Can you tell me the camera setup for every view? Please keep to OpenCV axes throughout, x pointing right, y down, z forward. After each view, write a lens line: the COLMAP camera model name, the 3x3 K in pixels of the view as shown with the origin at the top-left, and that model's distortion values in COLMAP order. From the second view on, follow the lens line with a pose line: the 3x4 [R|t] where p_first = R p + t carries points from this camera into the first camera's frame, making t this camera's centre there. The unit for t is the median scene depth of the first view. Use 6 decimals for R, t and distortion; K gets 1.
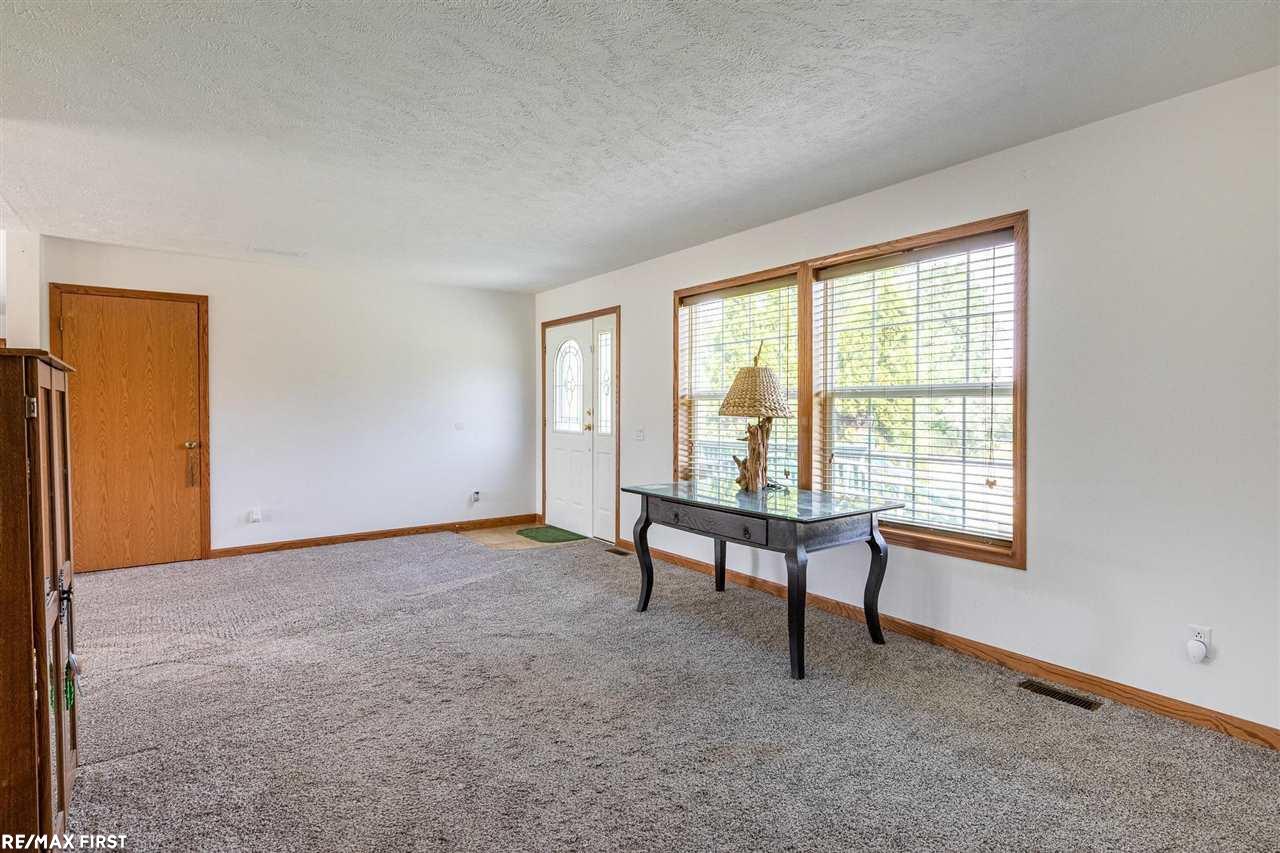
lens RADIAL K [[641.6, 0, 637.2], [0, 641.6, 417.2], [0, 0, 1]] dist [-0.001203, 0.000053]
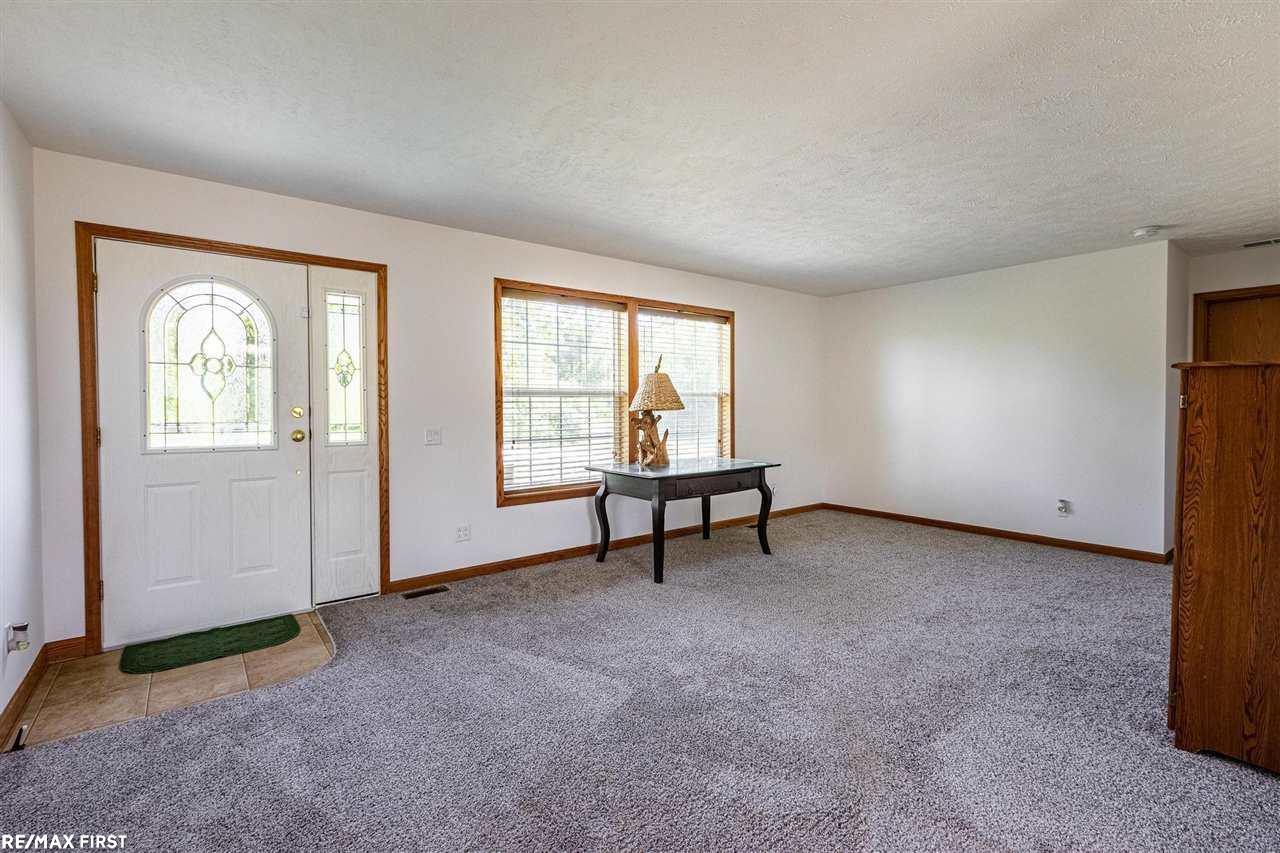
lens RADIAL K [[578.6, 0, 637.0], [0, 578.6, 415.6], [0, 0, 1]] dist [0.002268, 0.000243]
pose [[-0.033956, -0.019306, 0.999237, -0.790659], [0.019296, 0.999614, 0.019969, -0.010579], [-0.999237, 0.019959, -0.033570, 0.828488]]
